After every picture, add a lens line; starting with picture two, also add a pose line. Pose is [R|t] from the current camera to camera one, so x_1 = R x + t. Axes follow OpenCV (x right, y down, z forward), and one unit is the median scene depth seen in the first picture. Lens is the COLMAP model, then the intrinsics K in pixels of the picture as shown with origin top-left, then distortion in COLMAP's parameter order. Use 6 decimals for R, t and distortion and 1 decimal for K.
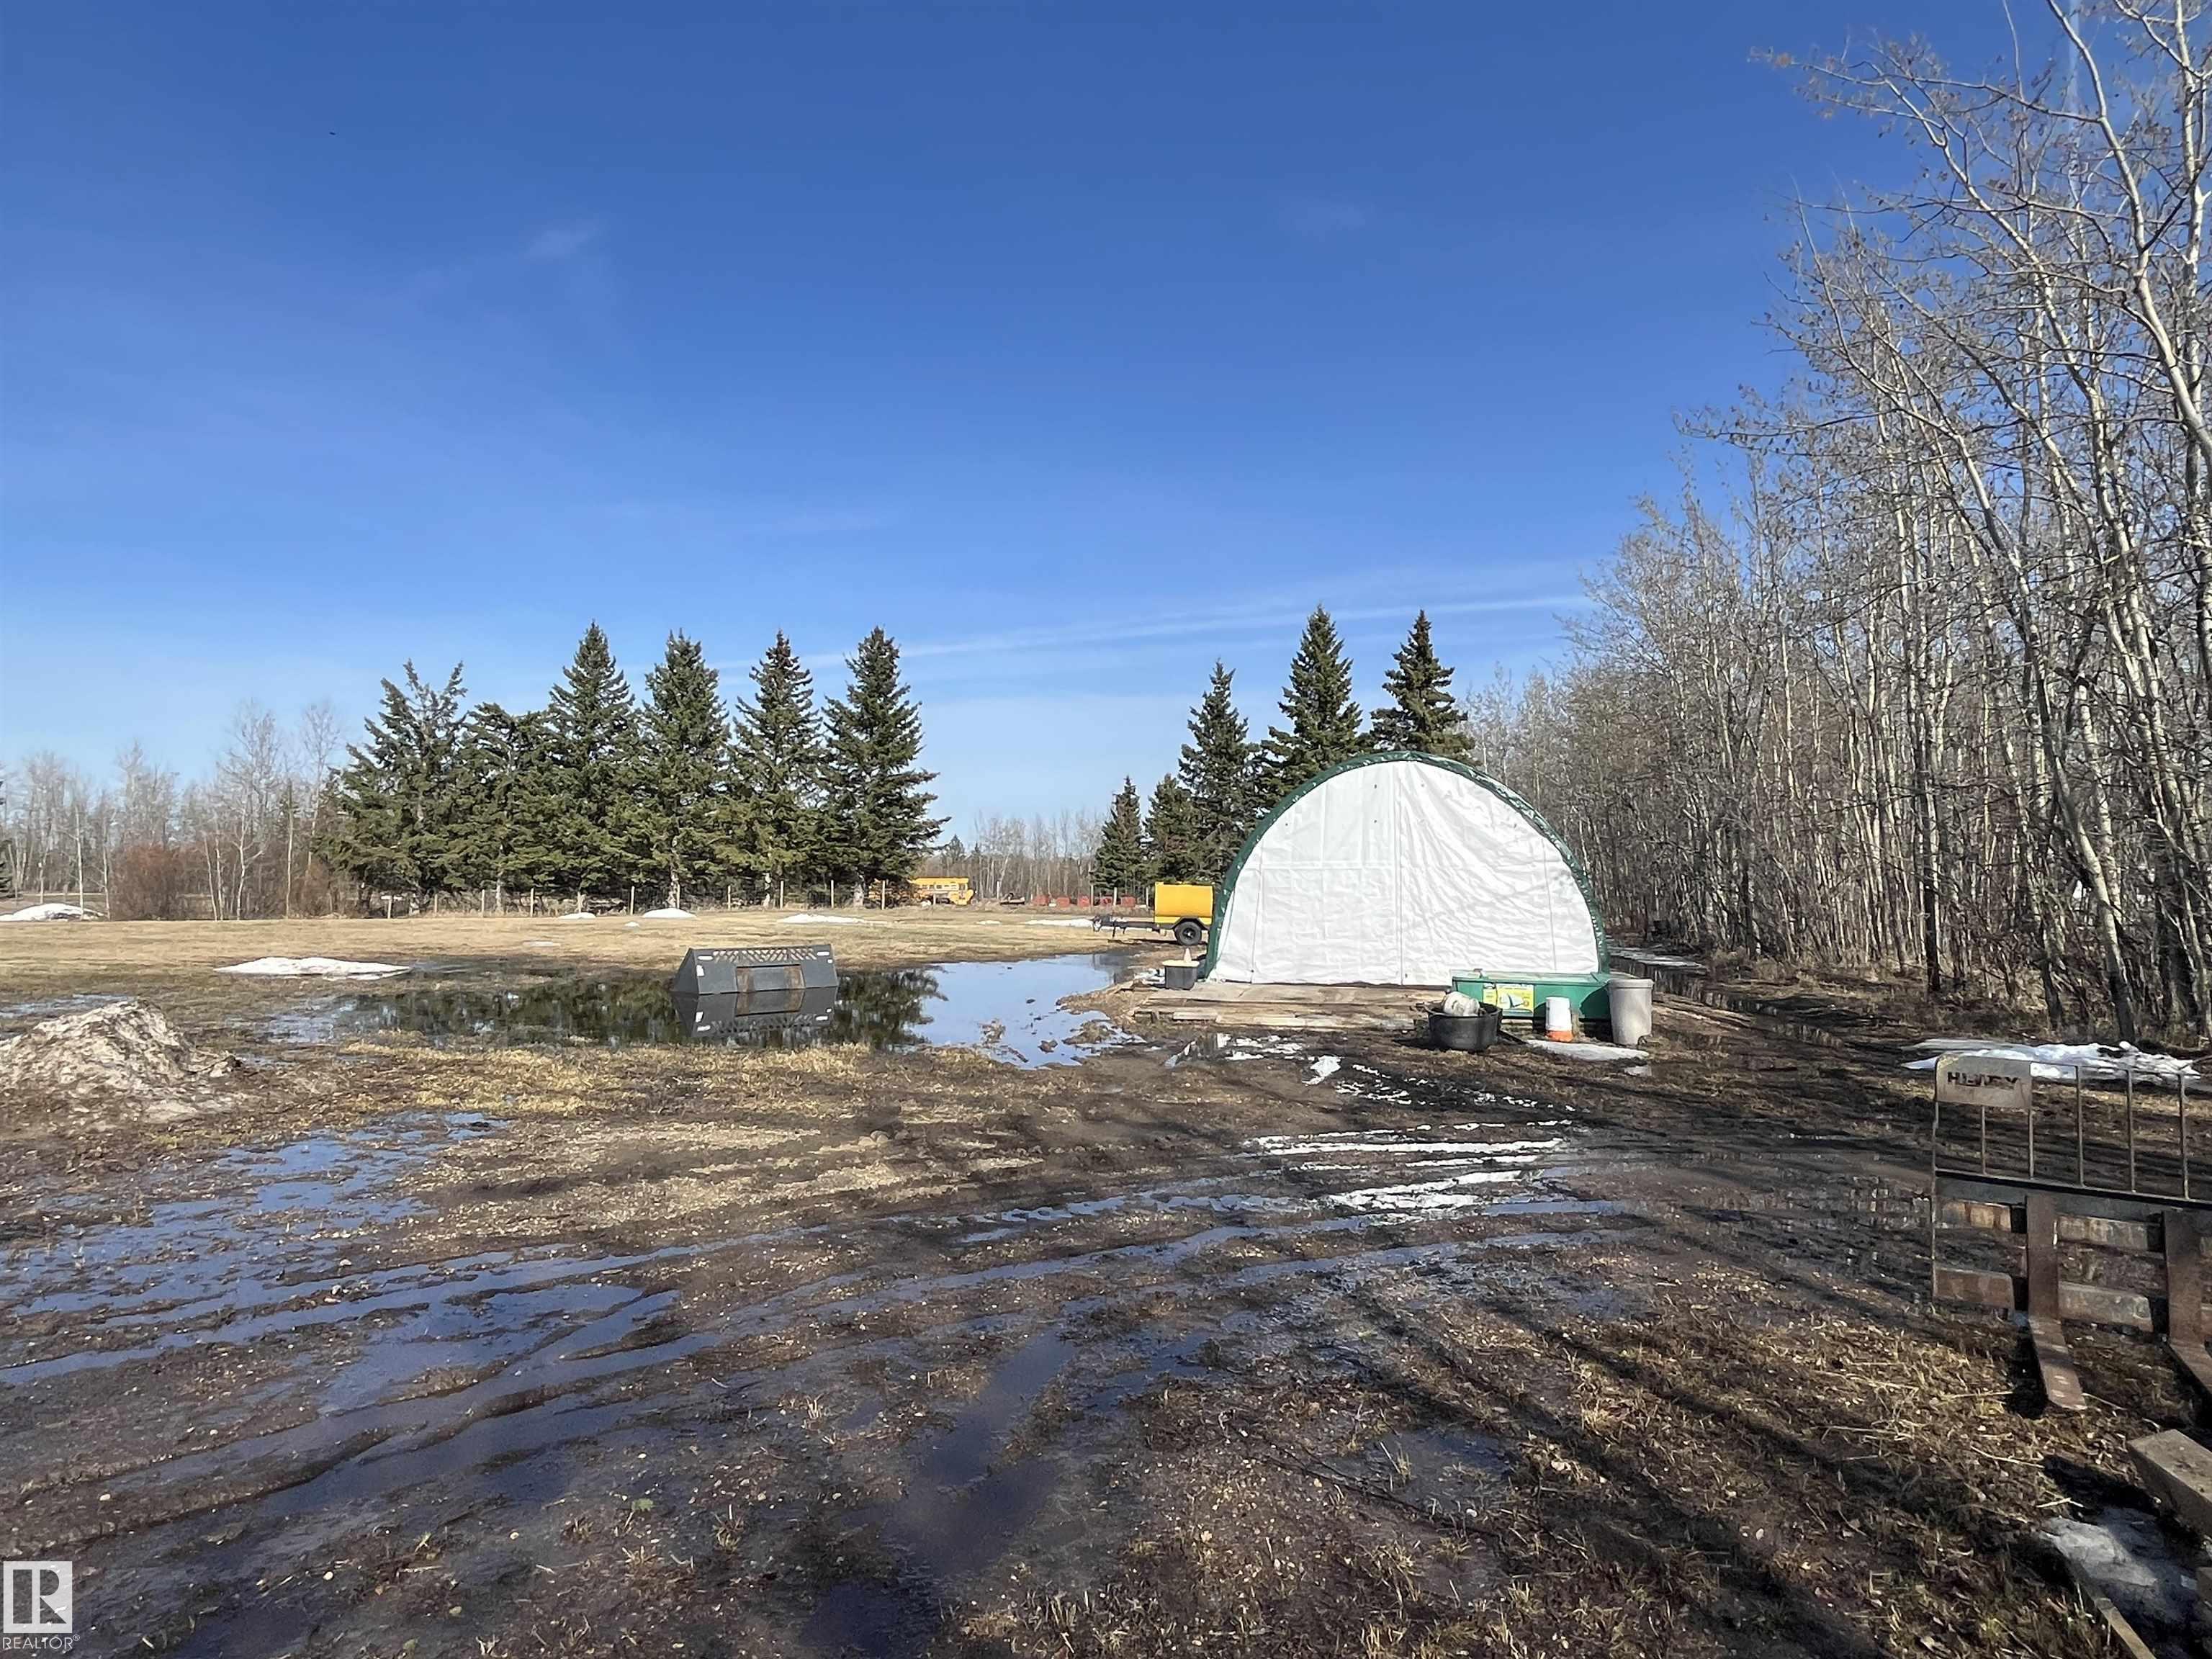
lens RADIAL K [[1347.5, 0, 1105.8], [0, 1347.5, 886.5], [0, 0, 1]] dist [-0.002690, -0.001327]
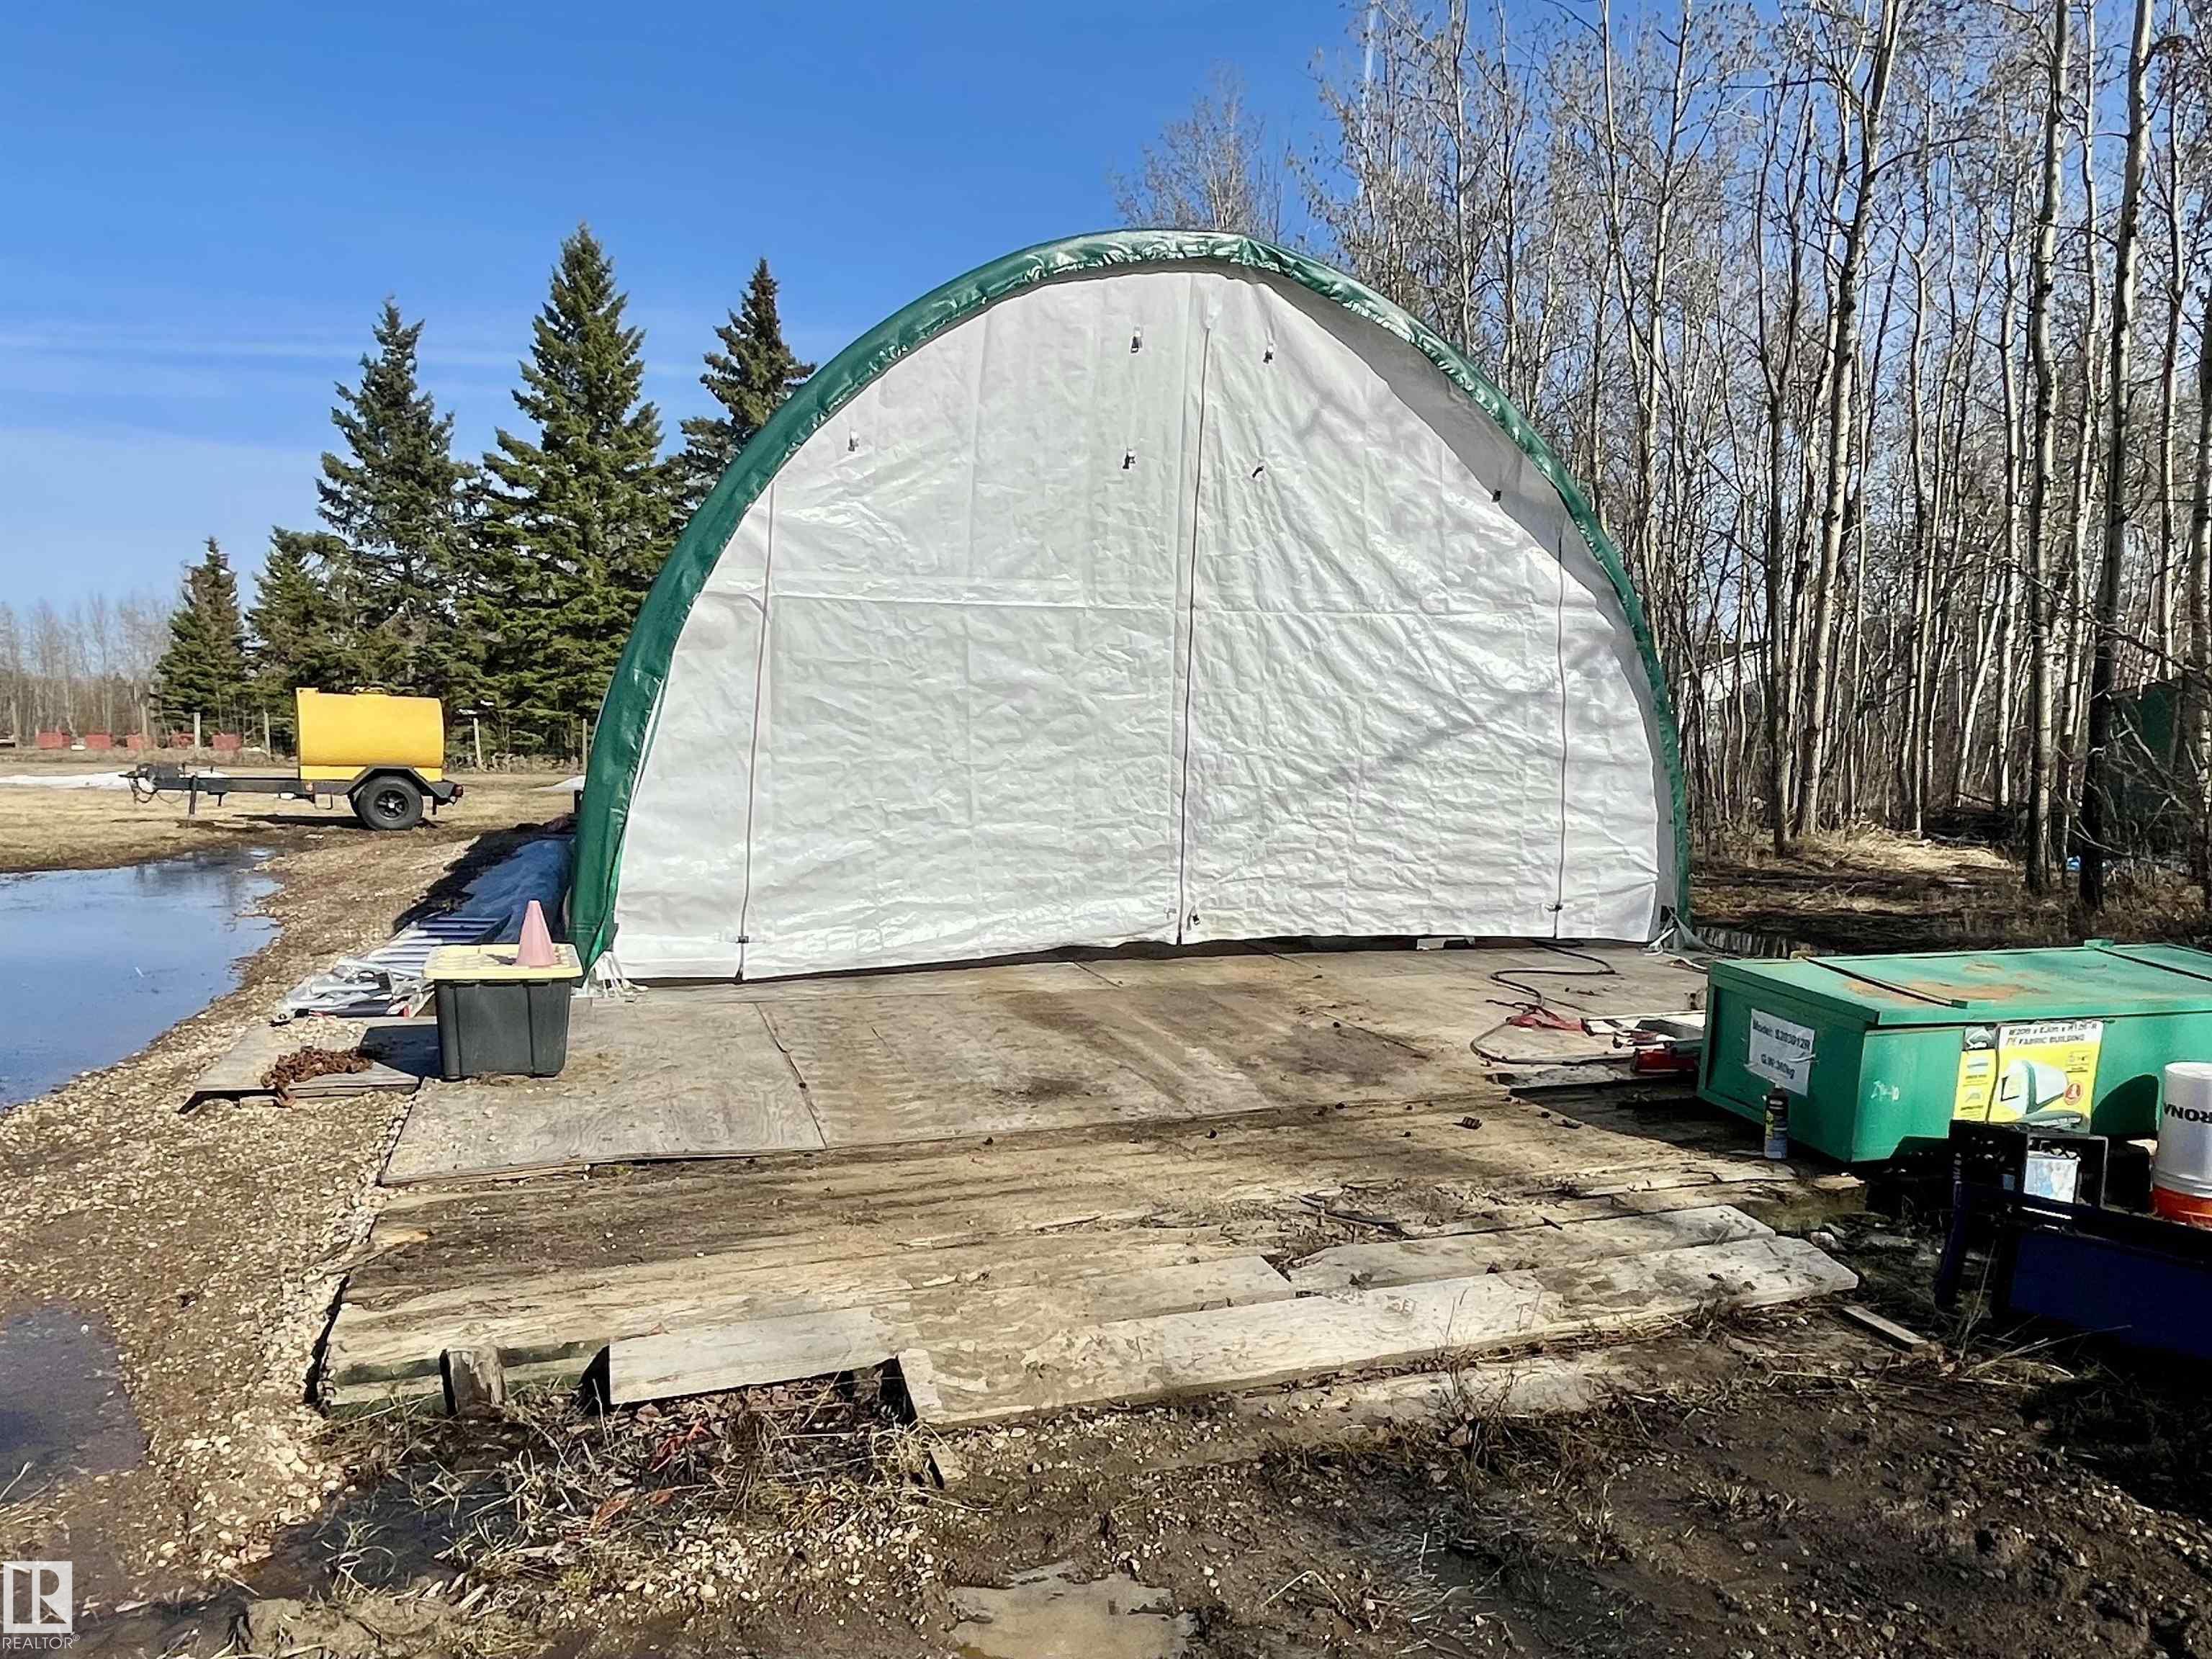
lens RADIAL K [[1347.5, 0, 1105.8], [0, 1347.5, 886.5], [0, 0, 1]] dist [-0.002690, -0.001327]
pose [[0.829292, -0.061800, 0.555388, 0.006027], [-0.002528, 0.993441, 0.114318, 0.007985], [-0.558810, -0.096207, 0.823696, 0.369056]]
